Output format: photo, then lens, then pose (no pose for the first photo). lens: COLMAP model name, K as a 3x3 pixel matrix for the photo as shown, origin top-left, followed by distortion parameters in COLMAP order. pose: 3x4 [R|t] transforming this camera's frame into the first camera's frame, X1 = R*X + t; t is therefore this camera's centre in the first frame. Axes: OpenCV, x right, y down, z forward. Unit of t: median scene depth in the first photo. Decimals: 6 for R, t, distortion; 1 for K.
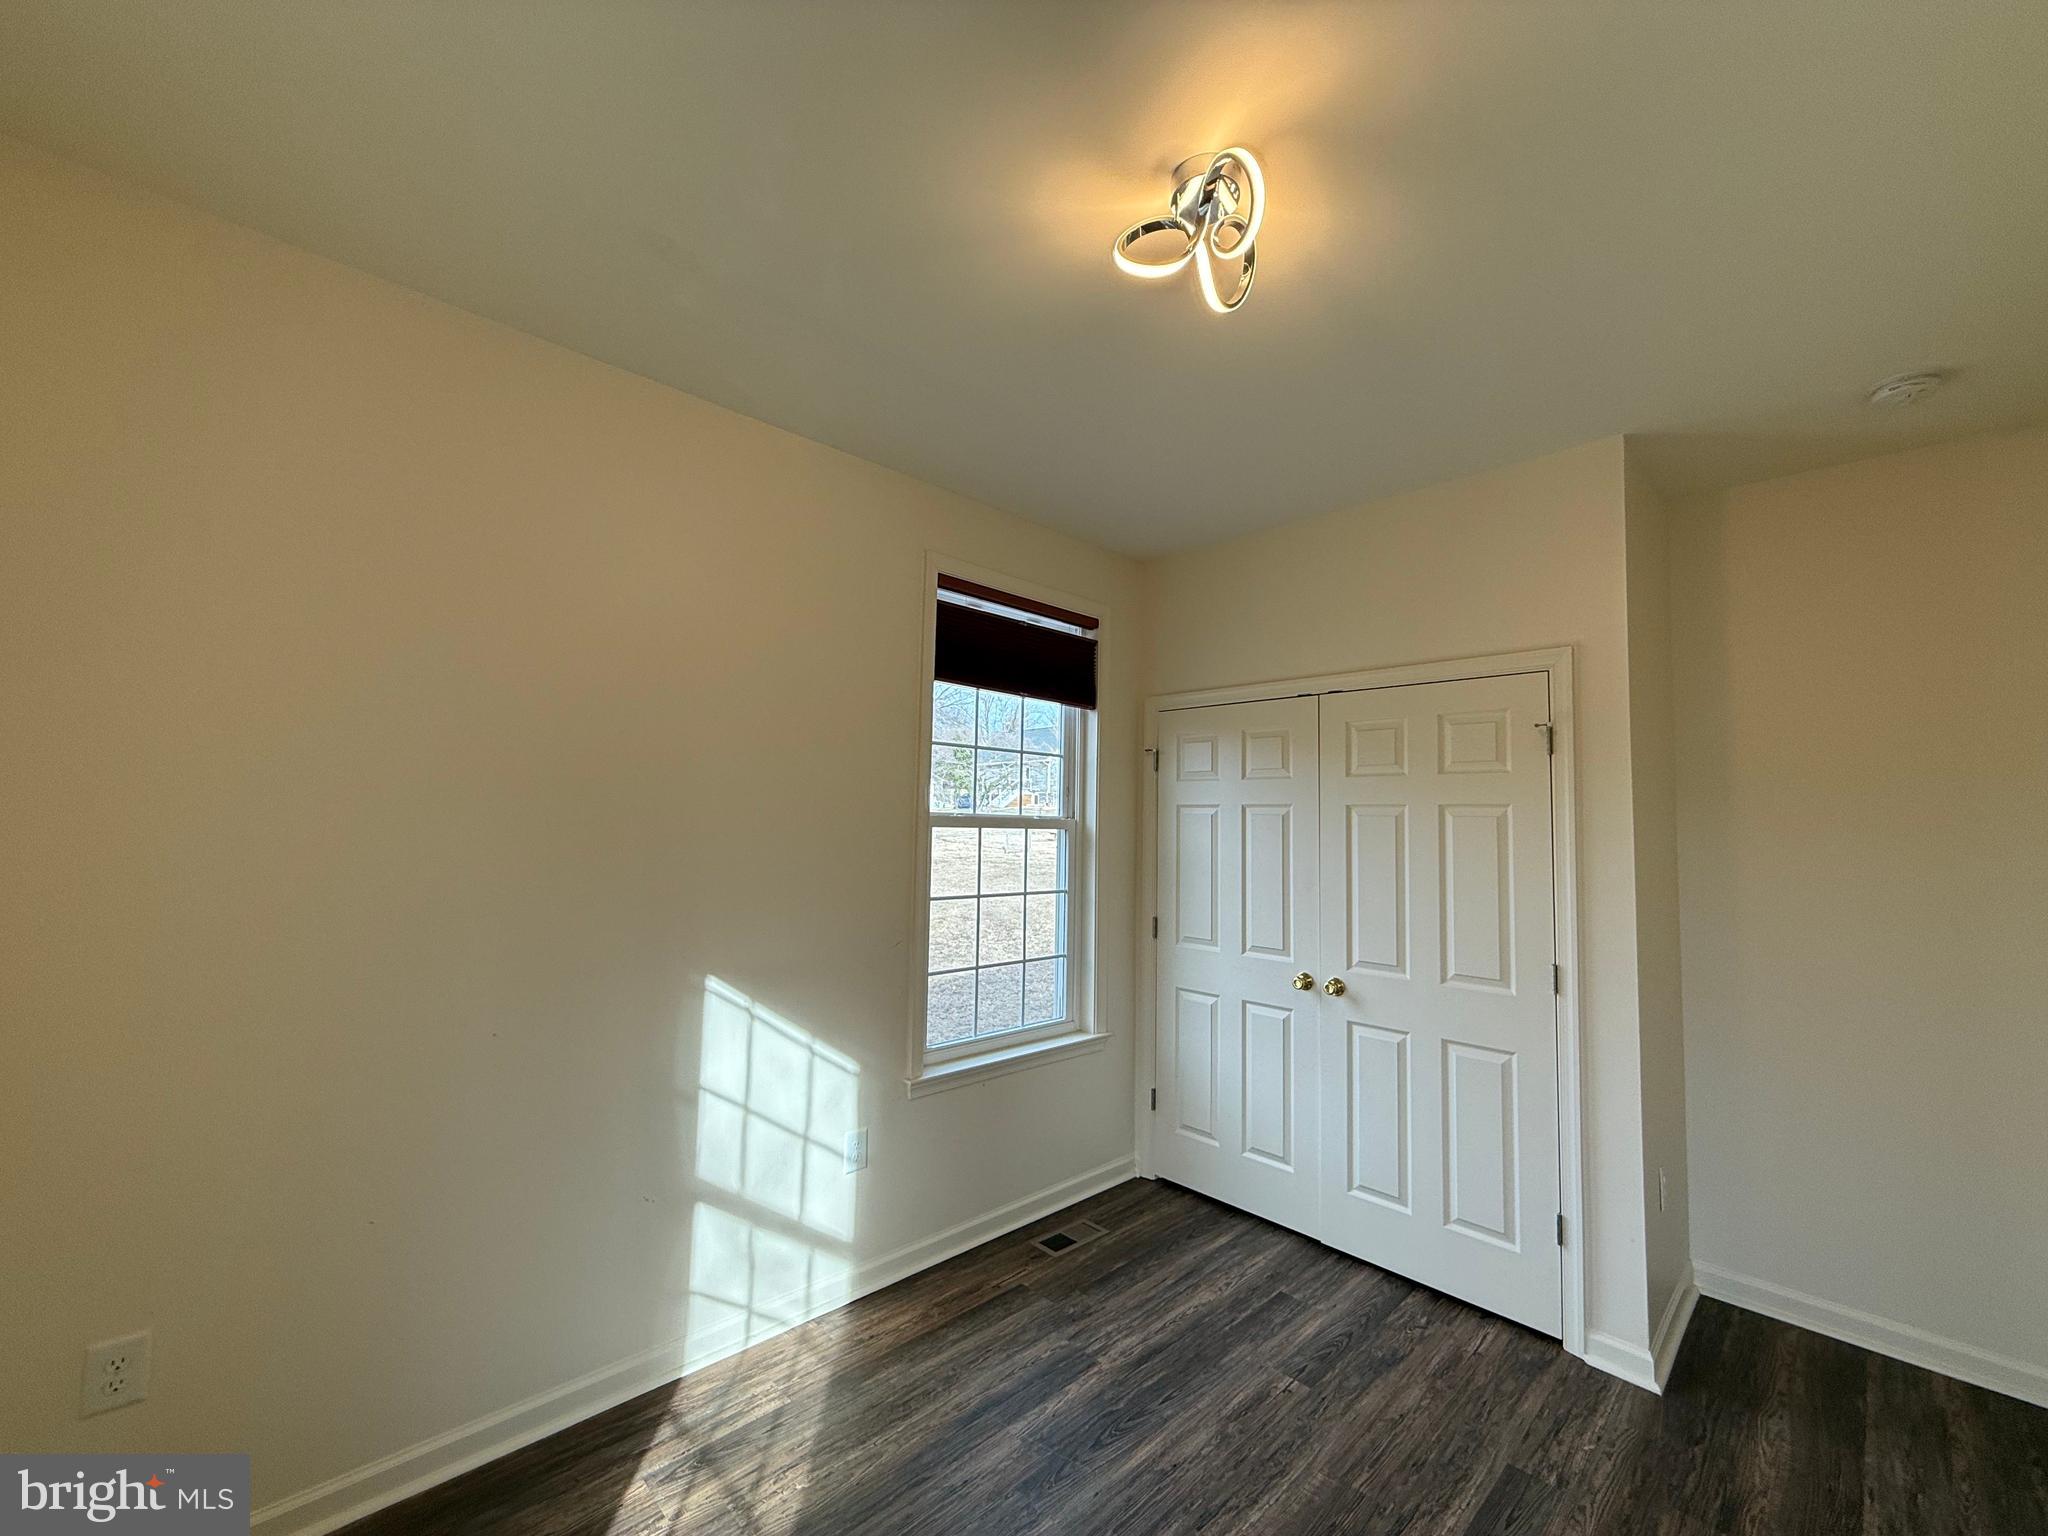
lens RADIAL K [[815.8, 0, 1012.7], [0, 815.8, 769.8], [0, 0, 1]] dist [-0.002008, 0.000743]
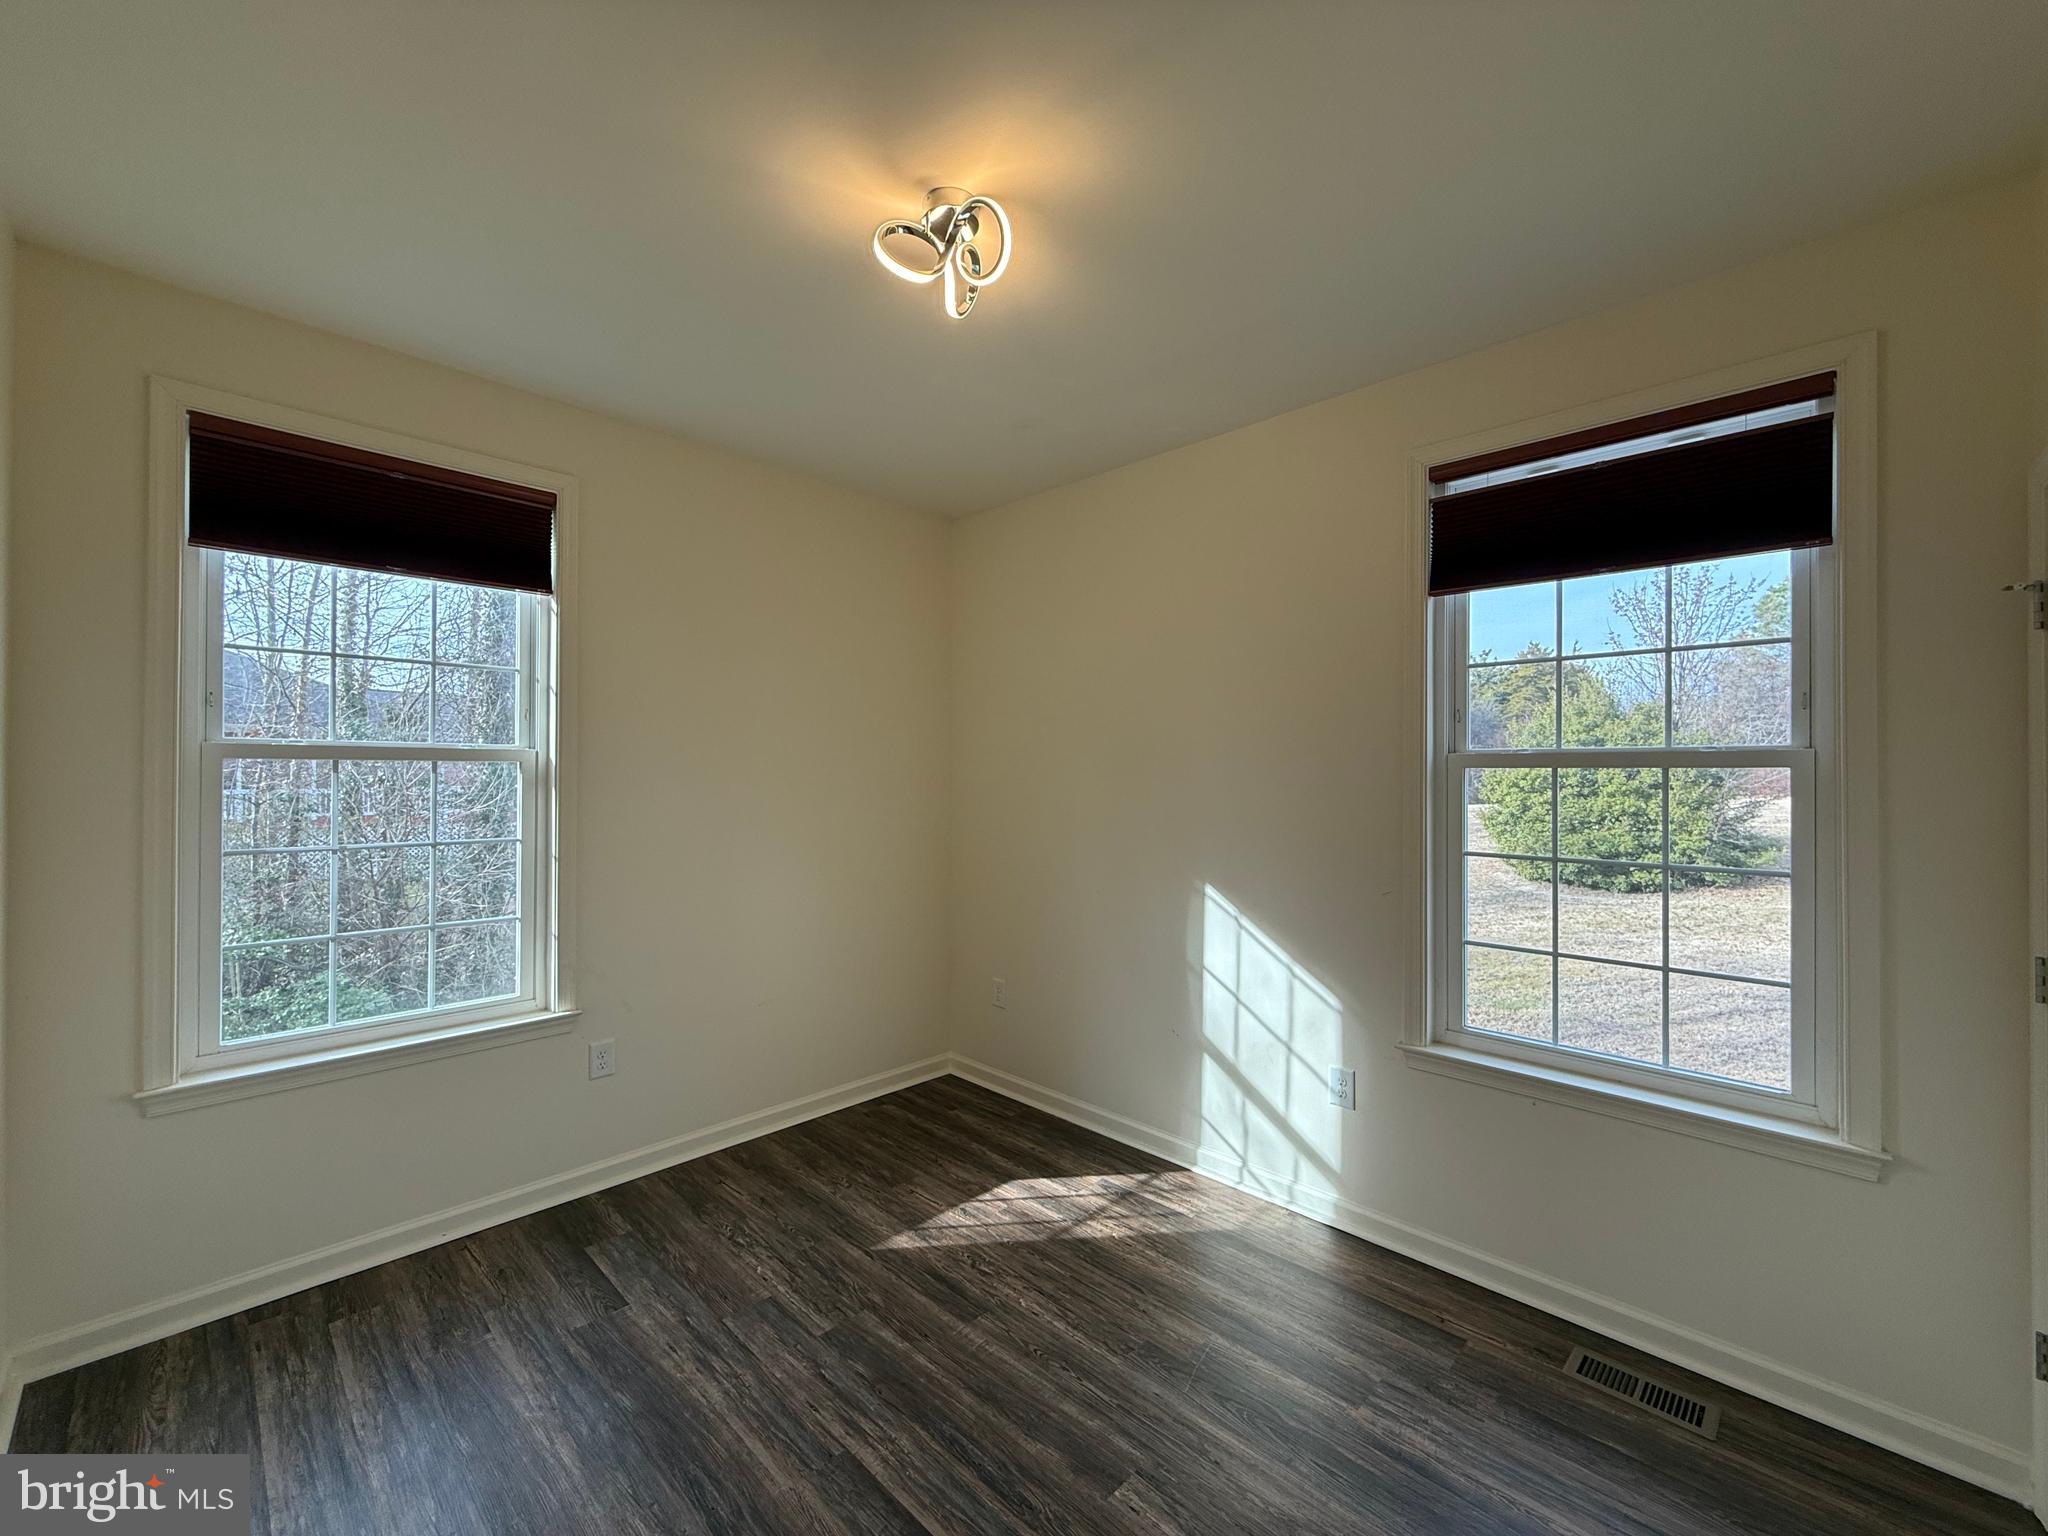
lens RADIAL K [[815.8, 0, 1015.7], [0, 815.8, 762.7], [0, 0, 1]] dist [-0.002008, 0.000743]
pose [[0.038554, -0.032462, -0.998729, 0.854093], [0.064804, 0.997449, -0.029919, 0.071233], [0.997153, -0.063568, 0.040559, 0.604251]]
